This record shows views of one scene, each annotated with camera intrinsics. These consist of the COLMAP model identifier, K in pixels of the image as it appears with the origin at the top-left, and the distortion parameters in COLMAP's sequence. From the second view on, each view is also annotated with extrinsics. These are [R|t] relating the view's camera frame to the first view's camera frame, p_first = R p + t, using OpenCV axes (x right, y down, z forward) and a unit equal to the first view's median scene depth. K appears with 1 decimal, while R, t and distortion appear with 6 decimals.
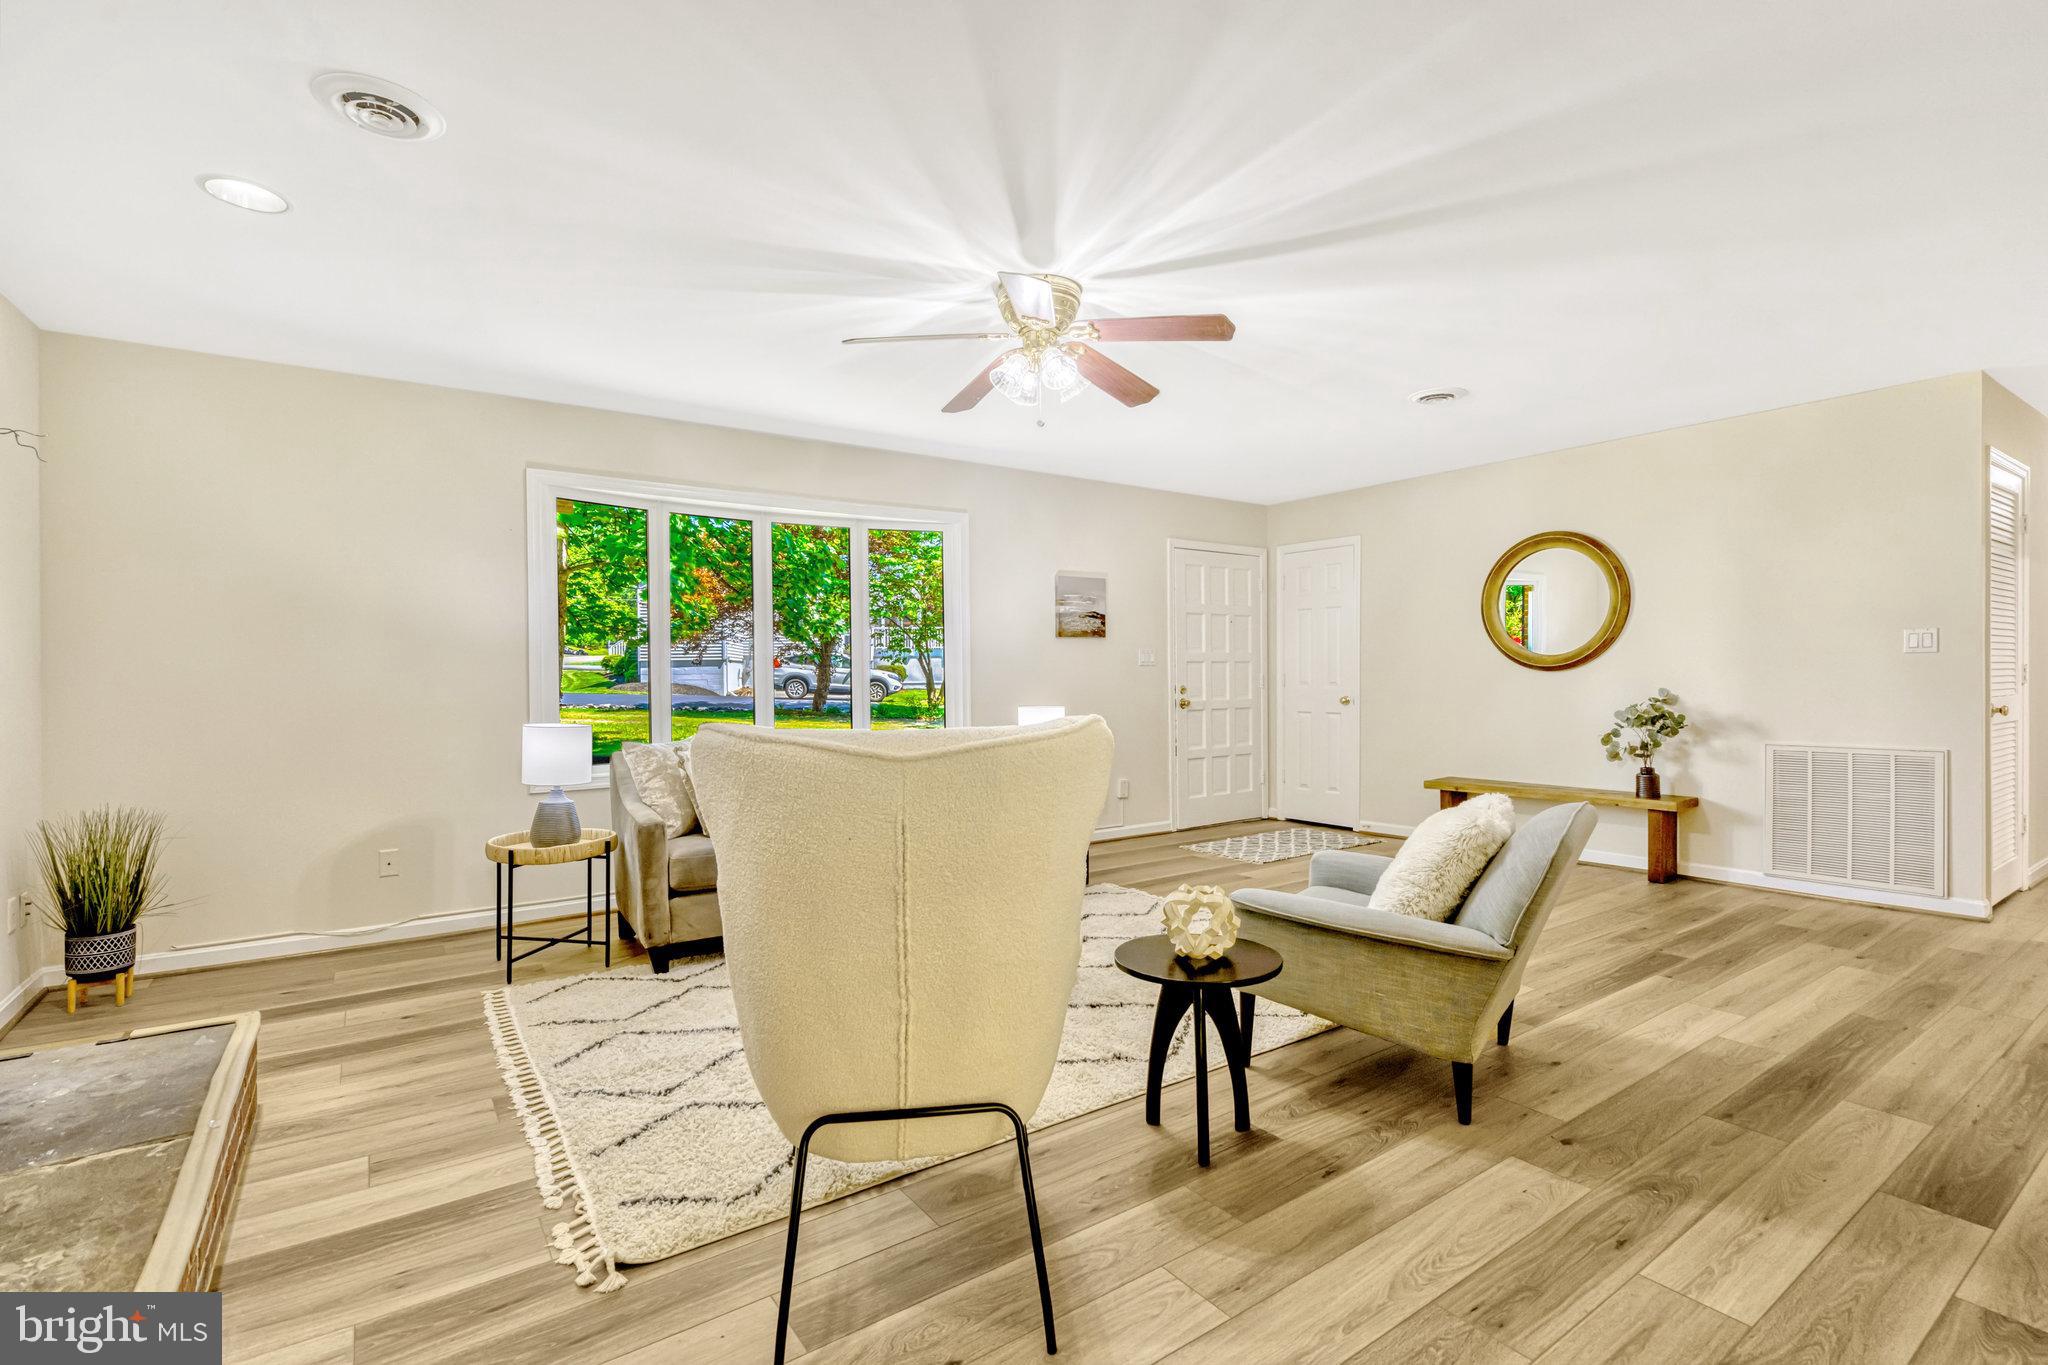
lens RADIAL K [[943.3, 0, 1033.6], [0, 943.3, 682.9], [0, 0, 1]] dist [-0.002847, 0.000772]
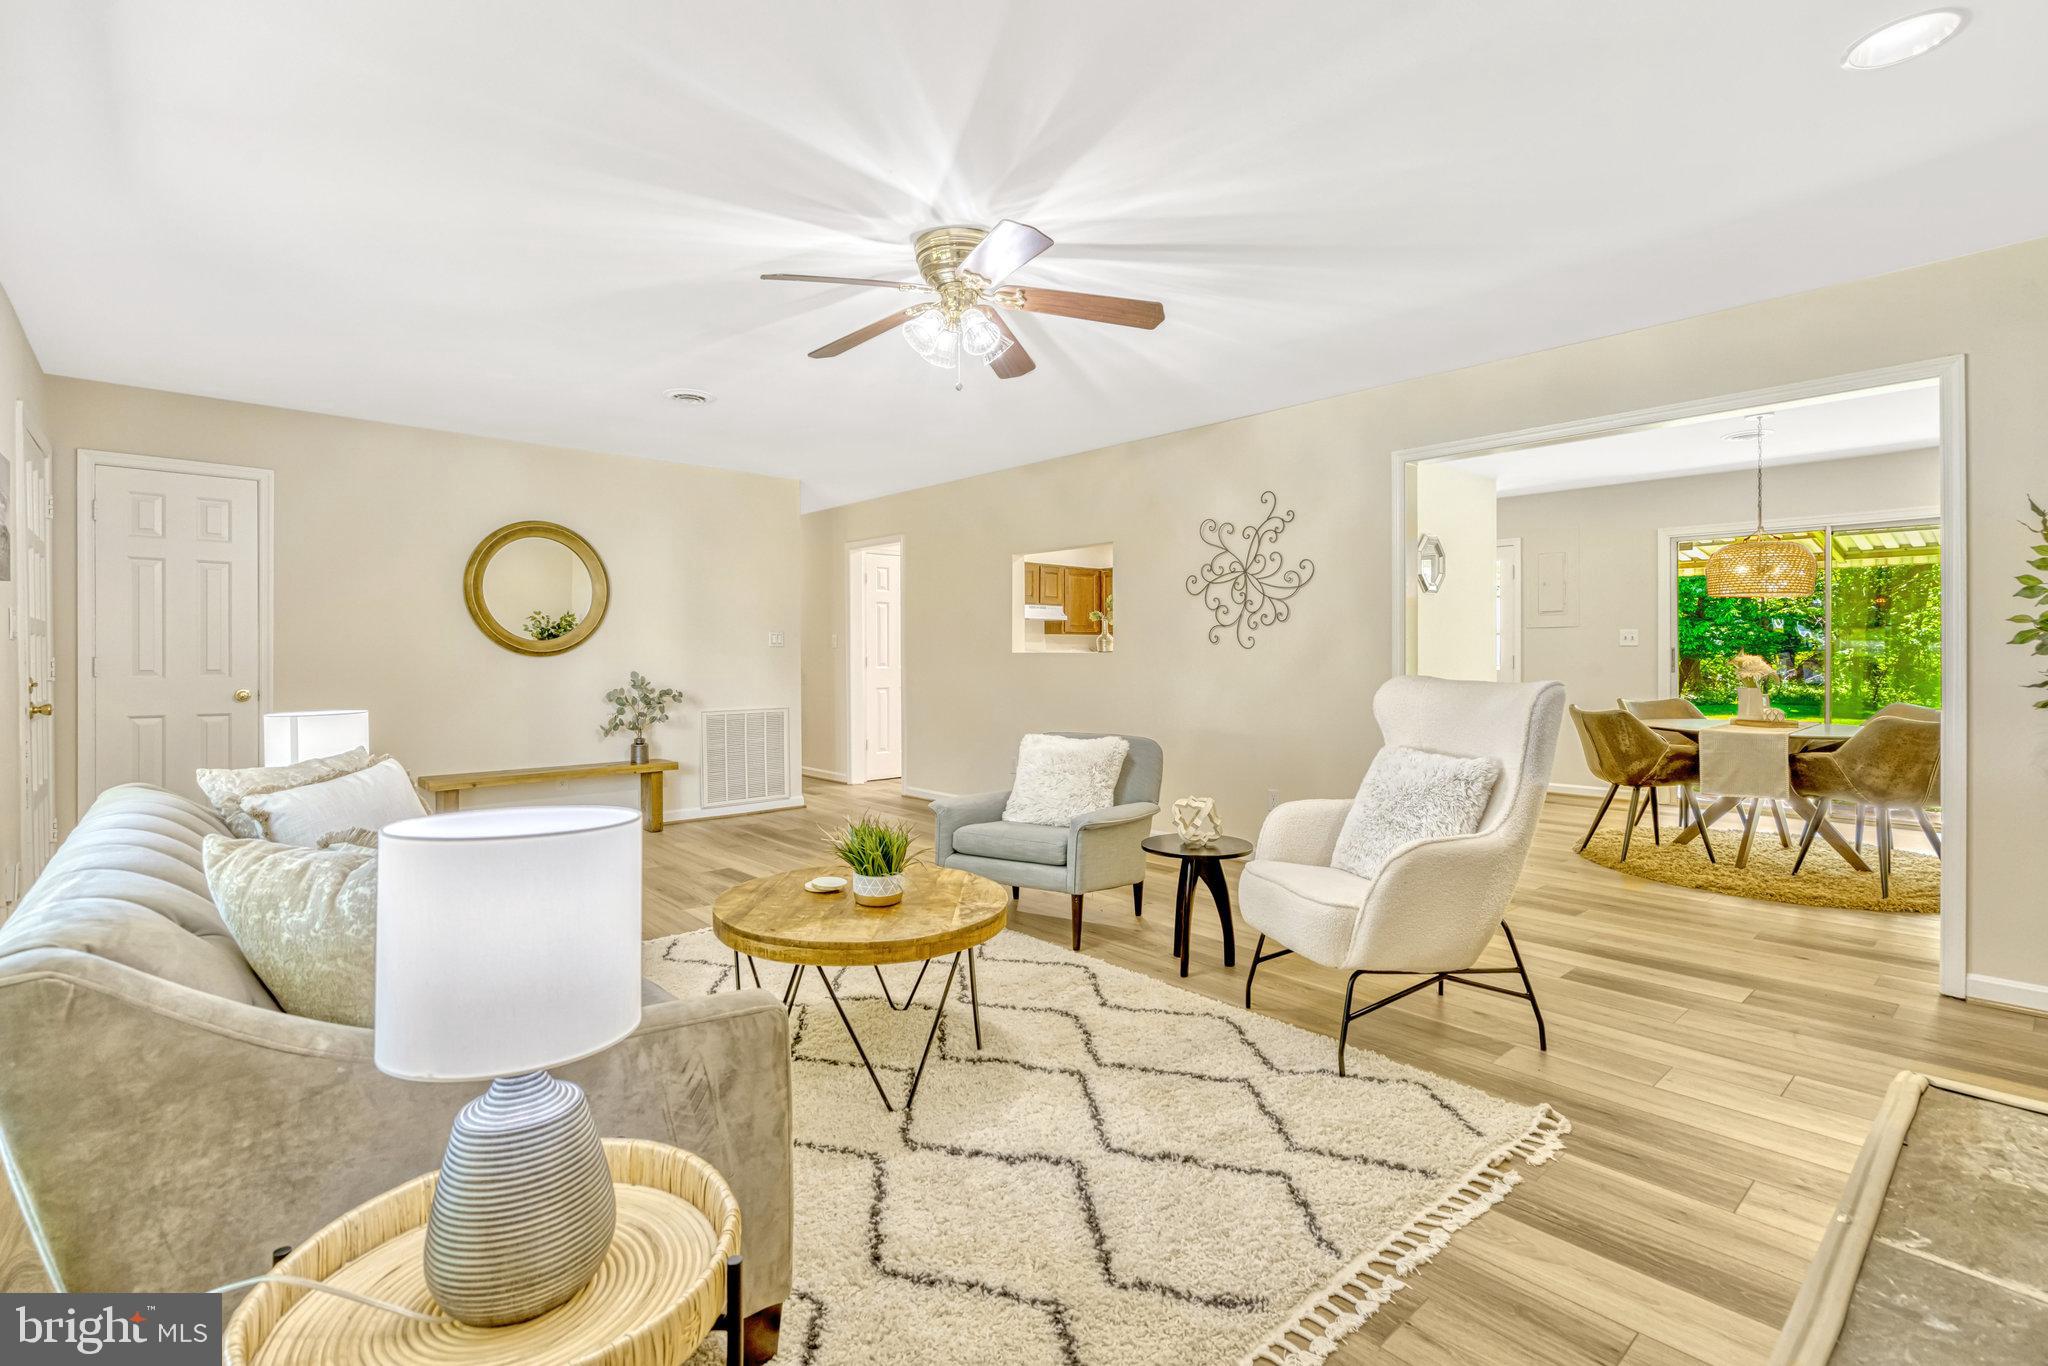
lens RADIAL K [[943.3, 0, 1022.7], [0, 943.3, 662.1], [0, 0, 1]] dist [-0.002847, 0.000772]
pose [[-0.108187, 0.000526, 0.994130, -0.790220], [0.010958, 0.999940, 0.000663, -0.001772], [-0.994070, 0.010965, -0.108187, 0.883067]]
